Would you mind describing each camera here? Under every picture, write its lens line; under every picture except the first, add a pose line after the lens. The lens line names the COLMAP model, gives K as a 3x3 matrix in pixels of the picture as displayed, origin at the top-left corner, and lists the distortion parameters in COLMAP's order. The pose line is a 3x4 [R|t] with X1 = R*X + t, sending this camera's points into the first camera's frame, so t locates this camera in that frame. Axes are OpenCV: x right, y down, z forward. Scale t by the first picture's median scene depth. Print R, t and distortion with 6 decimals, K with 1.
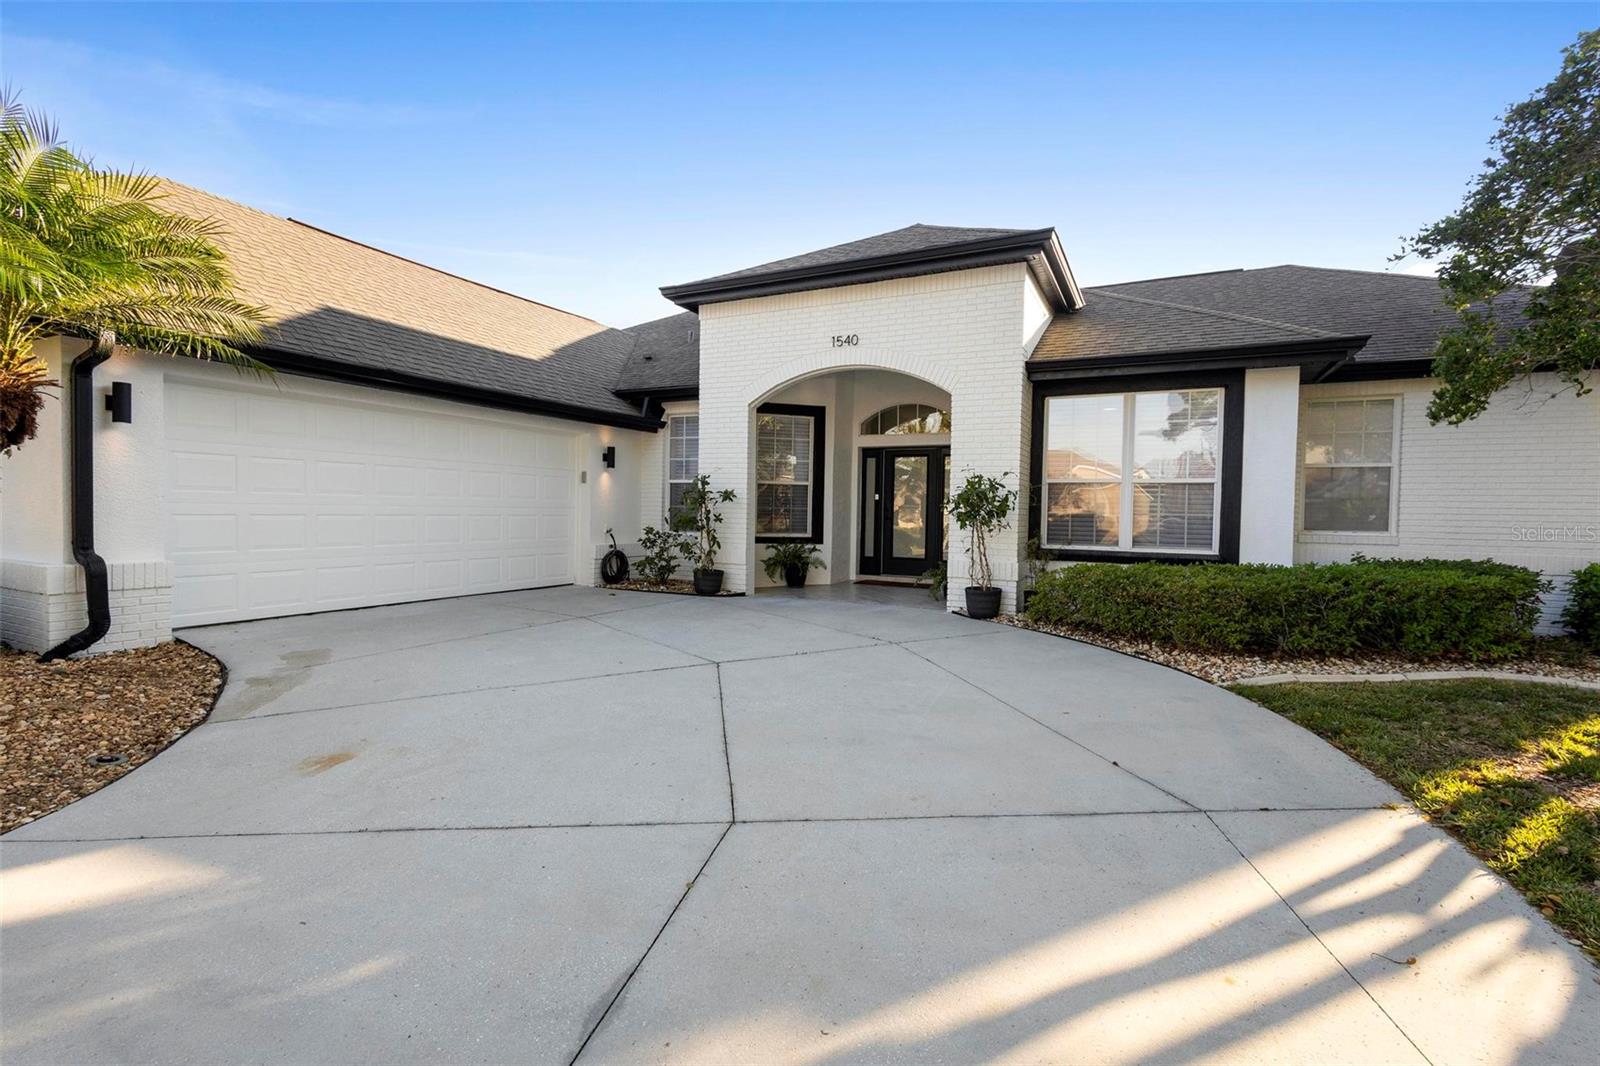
lens RADIAL K [[742.9, 0, 799.0], [0, 742.9, 504.4], [0, 0, 1]] dist [0.004576, -0.000311]
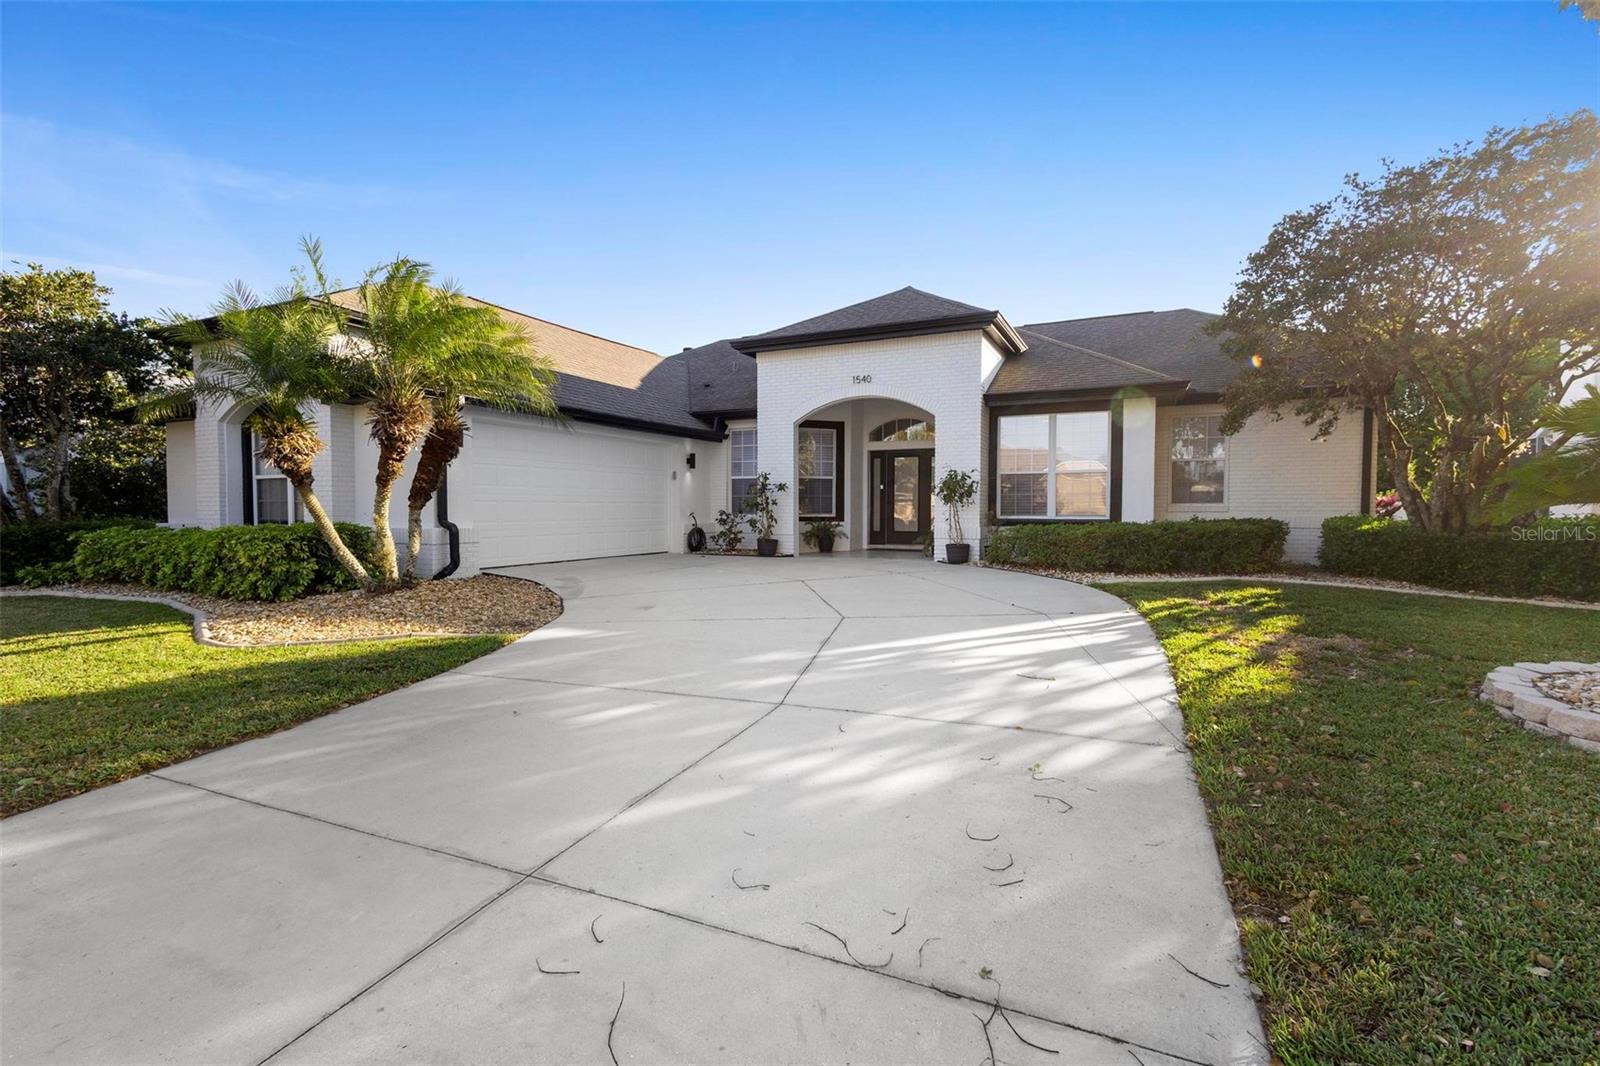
lens RADIAL K [[742.9, 0, 799.0], [0, 742.9, 504.4], [0, 0, 1]] dist [0.004576, -0.000311]
pose [[0.999735, -0.015892, 0.016684, -0.082853], [0.015833, 0.999868, 0.003642, 0.017072], [-0.016740, -0.003376, 0.999854, -0.423514]]
